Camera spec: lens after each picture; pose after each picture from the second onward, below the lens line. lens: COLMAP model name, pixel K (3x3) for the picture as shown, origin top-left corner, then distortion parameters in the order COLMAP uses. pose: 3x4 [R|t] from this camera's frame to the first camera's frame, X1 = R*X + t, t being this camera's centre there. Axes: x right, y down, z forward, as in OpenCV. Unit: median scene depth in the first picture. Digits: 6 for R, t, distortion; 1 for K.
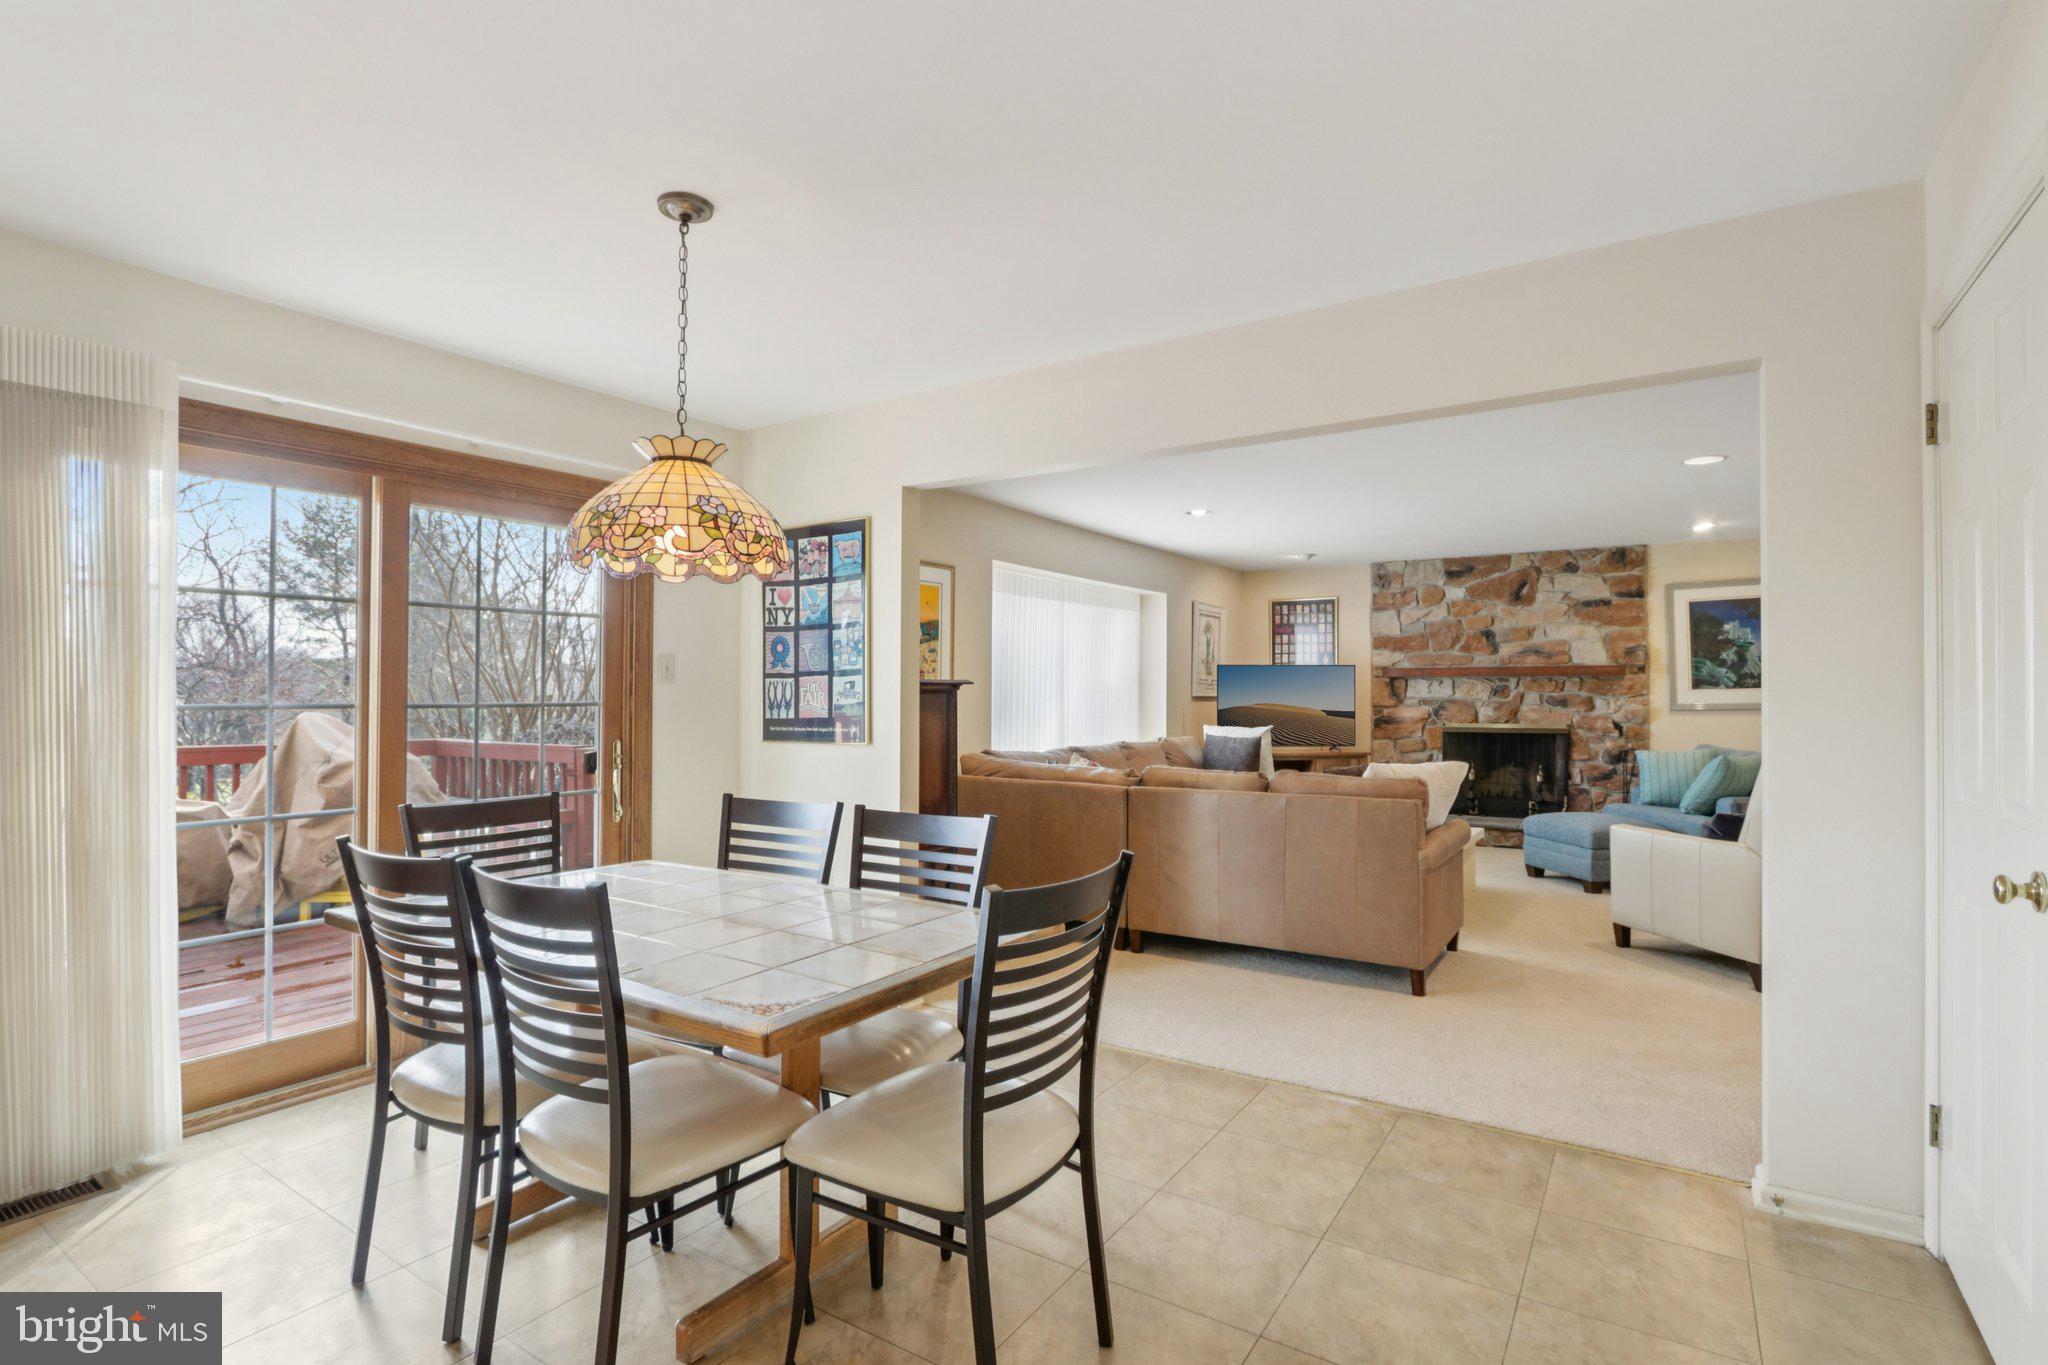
lens RADIAL K [[952.4, 0, 1034.0], [0, 952.4, 679.8], [0, 0, 1]] dist [-0.010671, 0.000547]
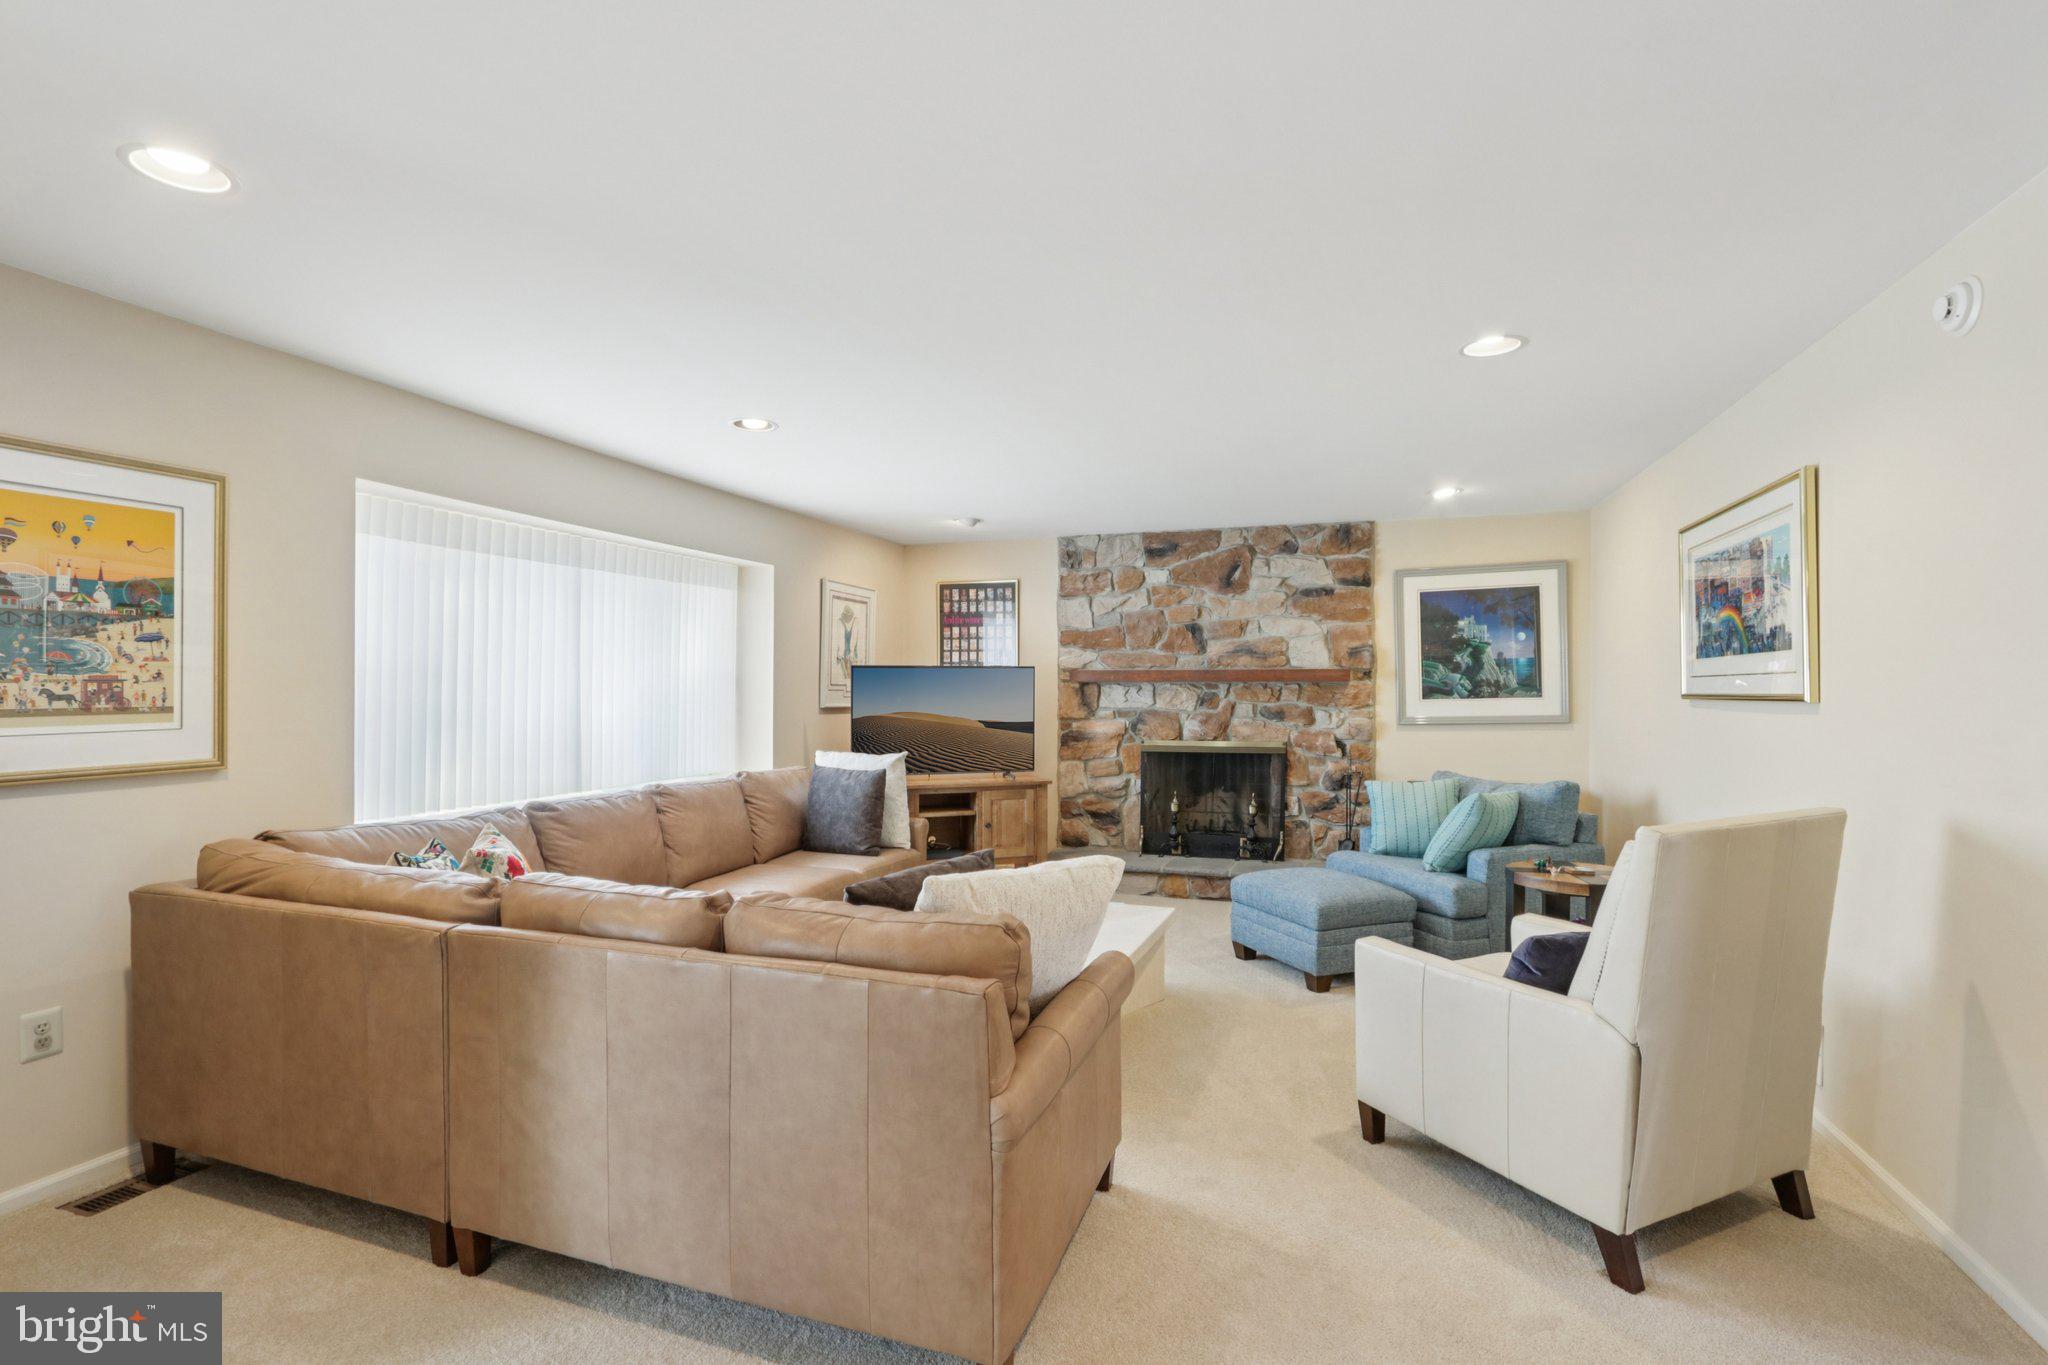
lens RADIAL K [[952.4, 0, 1012.8], [0, 952.4, 684.9], [0, 0, 1]] dist [-0.010671, 0.000547]
pose [[0.971382, 0.001394, 0.237517, 0.146772], [-0.003512, 0.999958, 0.008493, -0.007547], [-0.237495, -0.009084, 0.971346, 0.271299]]
